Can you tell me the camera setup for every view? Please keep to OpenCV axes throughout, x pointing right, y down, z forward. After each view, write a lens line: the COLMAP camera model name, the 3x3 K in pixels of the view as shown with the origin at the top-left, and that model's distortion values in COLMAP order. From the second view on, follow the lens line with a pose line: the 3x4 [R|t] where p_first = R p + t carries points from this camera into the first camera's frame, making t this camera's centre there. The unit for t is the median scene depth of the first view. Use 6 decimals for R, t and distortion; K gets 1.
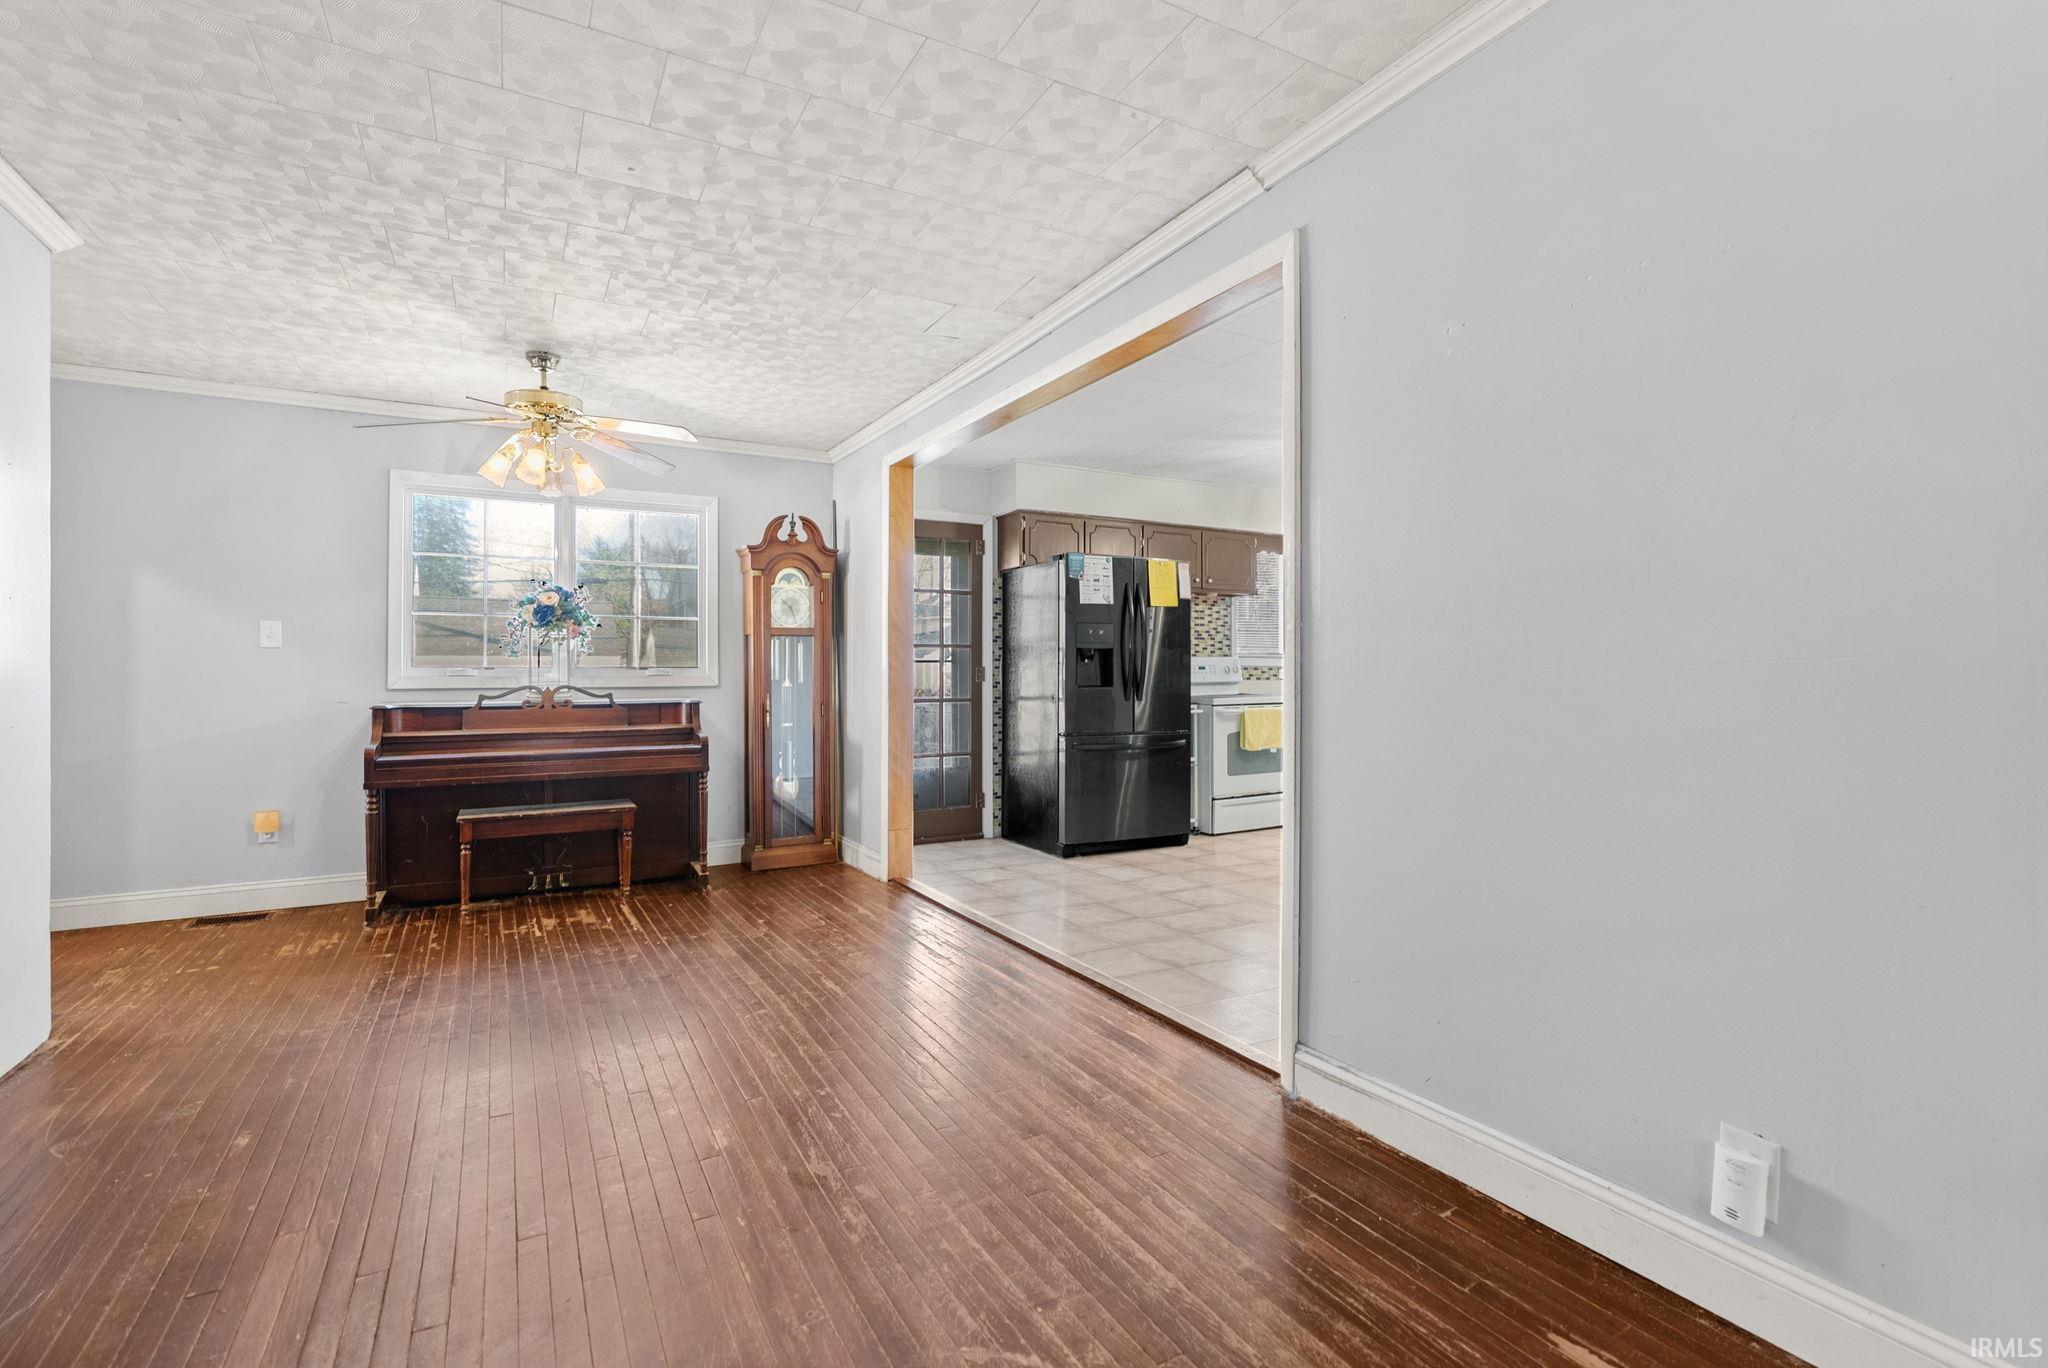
lens RADIAL K [[941.9, 0, 1038.4], [0, 941.9, 658.5], [0, 0, 1]] dist [-0.005623, 0.000646]
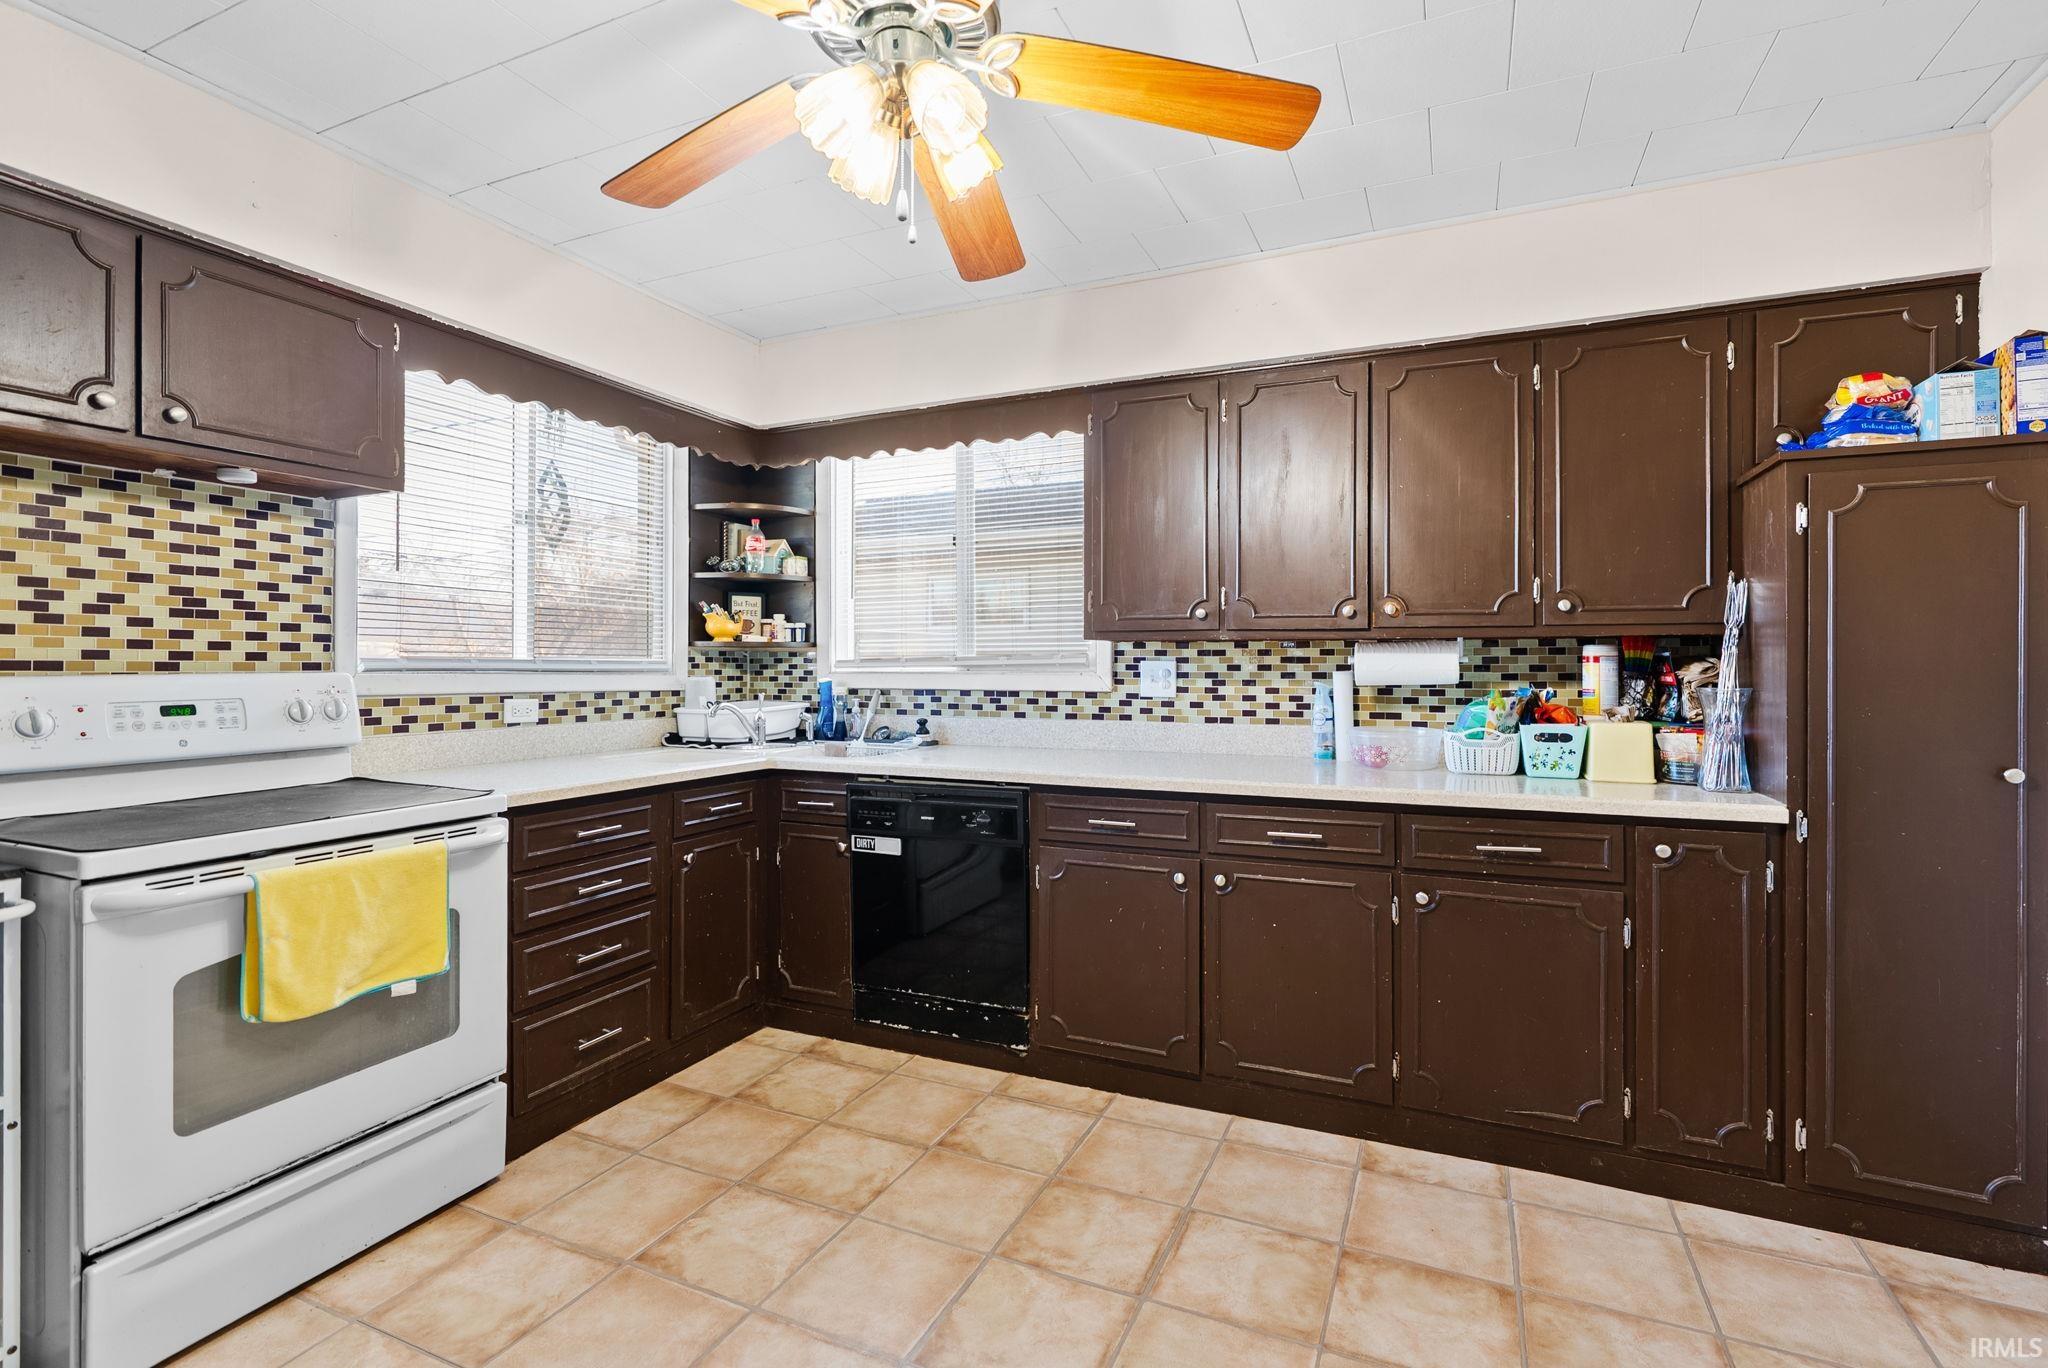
lens RADIAL K [[941.9, 0, 1038.4], [0, 941.9, 658.5], [0, 0, 1]] dist [-0.005623, 0.000646]
pose [[0.803875, 0.004598, 0.594781, 0.240002], [-0.010468, 0.999925, 0.006418, -0.012790], [-0.594707, -0.011386, 0.803862, 0.656076]]
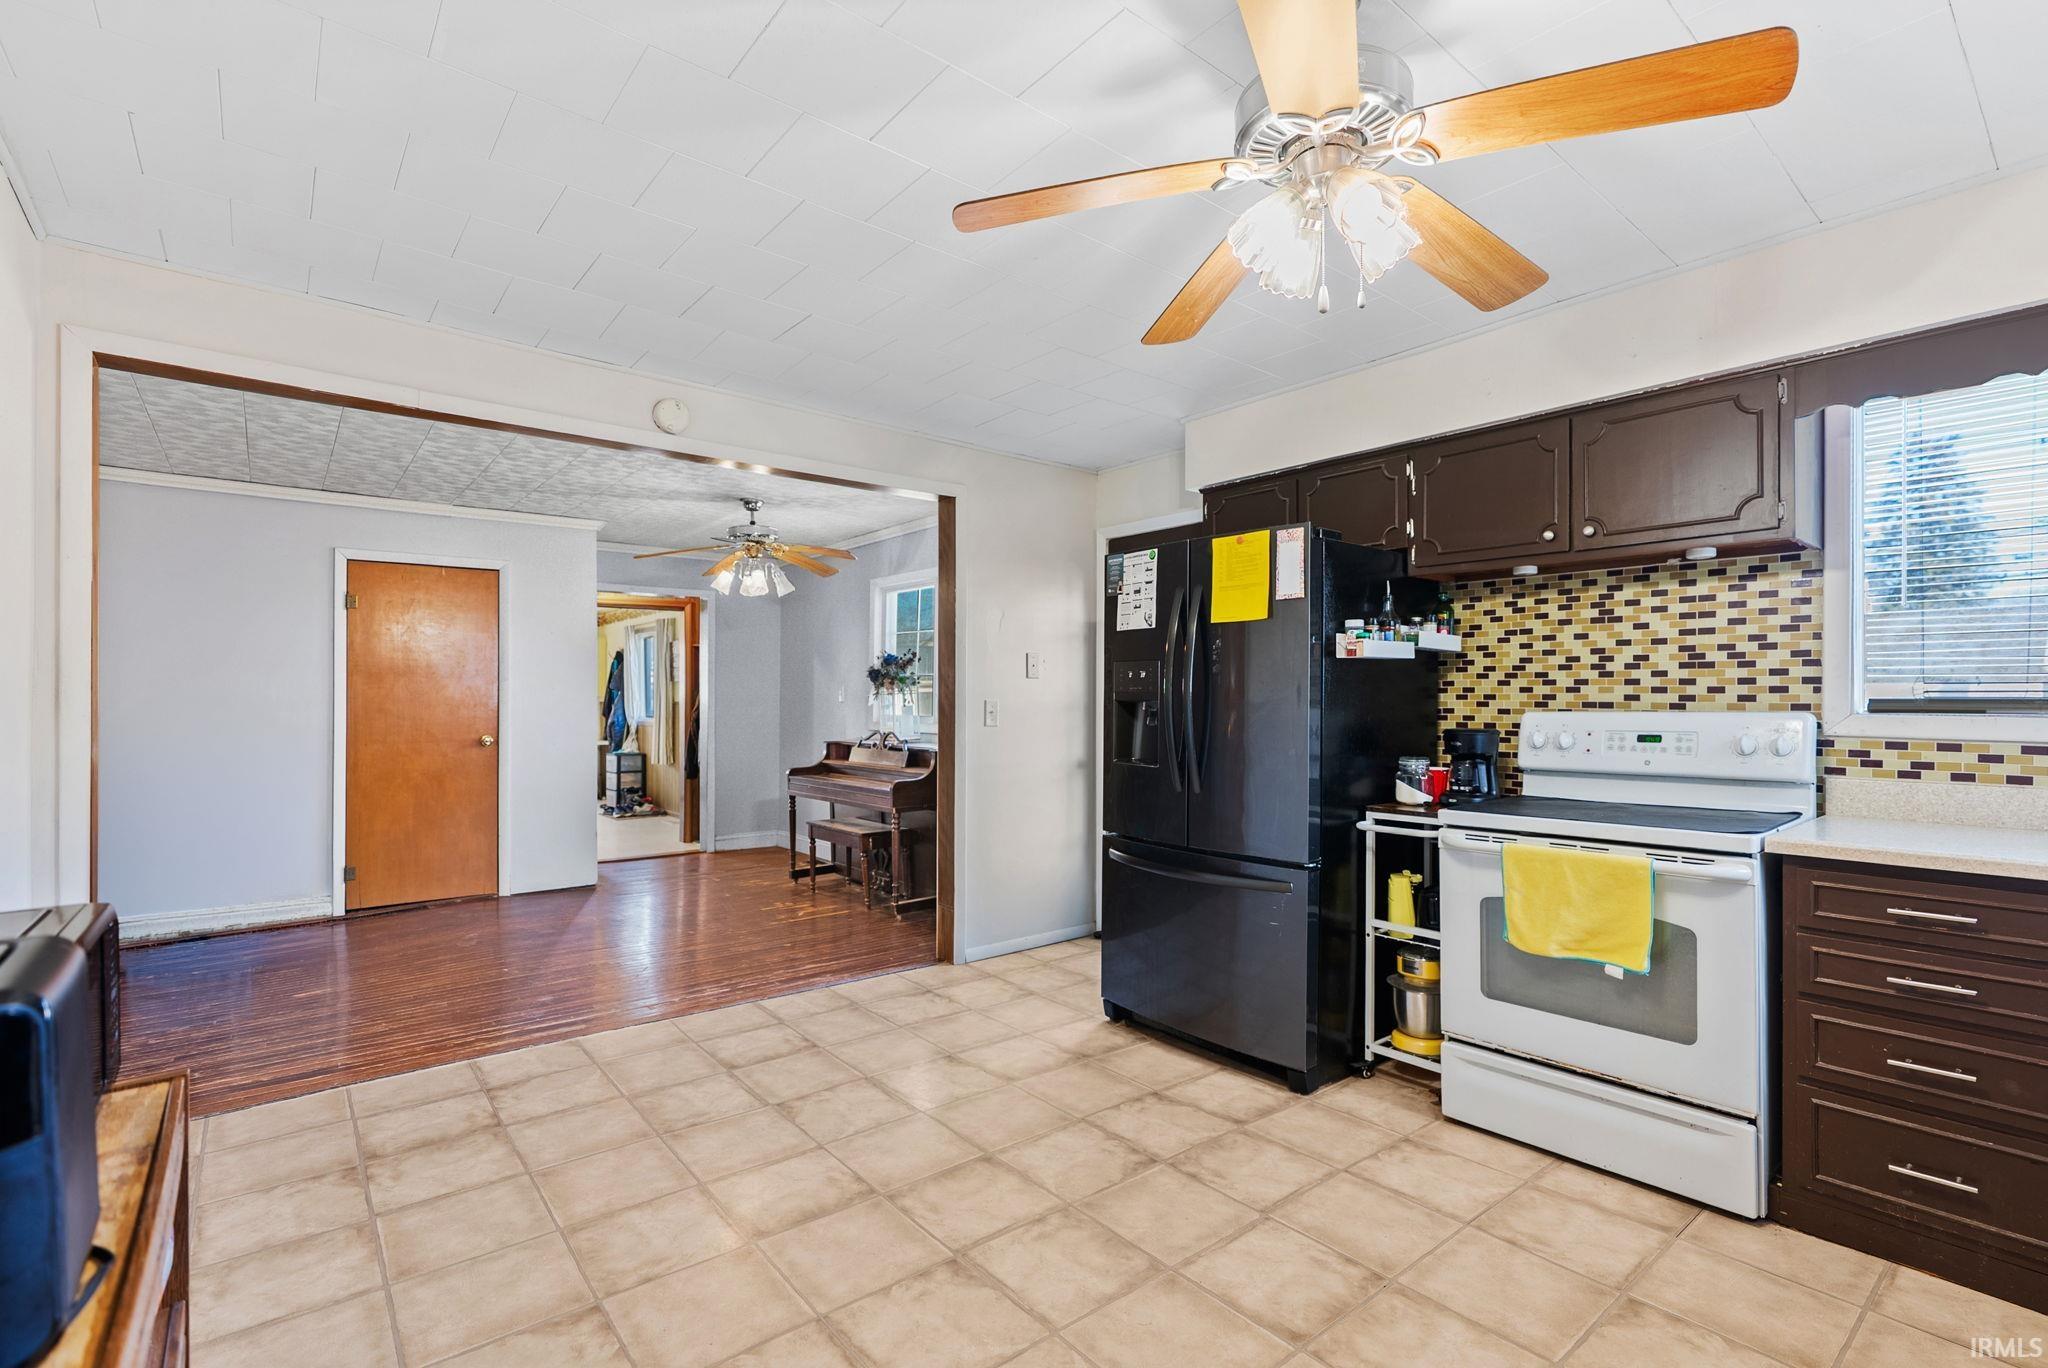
lens RADIAL K [[935.8, 0, 1025.6], [0, 935.8, 688.5], [0, 0, 1]] dist [-0.004468, -0.000010]
pose [[0.169592, -0.012841, -0.985431, 0.587016], [0.011749, 0.999870, -0.011008, -0.011685], [0.985444, -0.009711, 0.169721, 0.734021]]
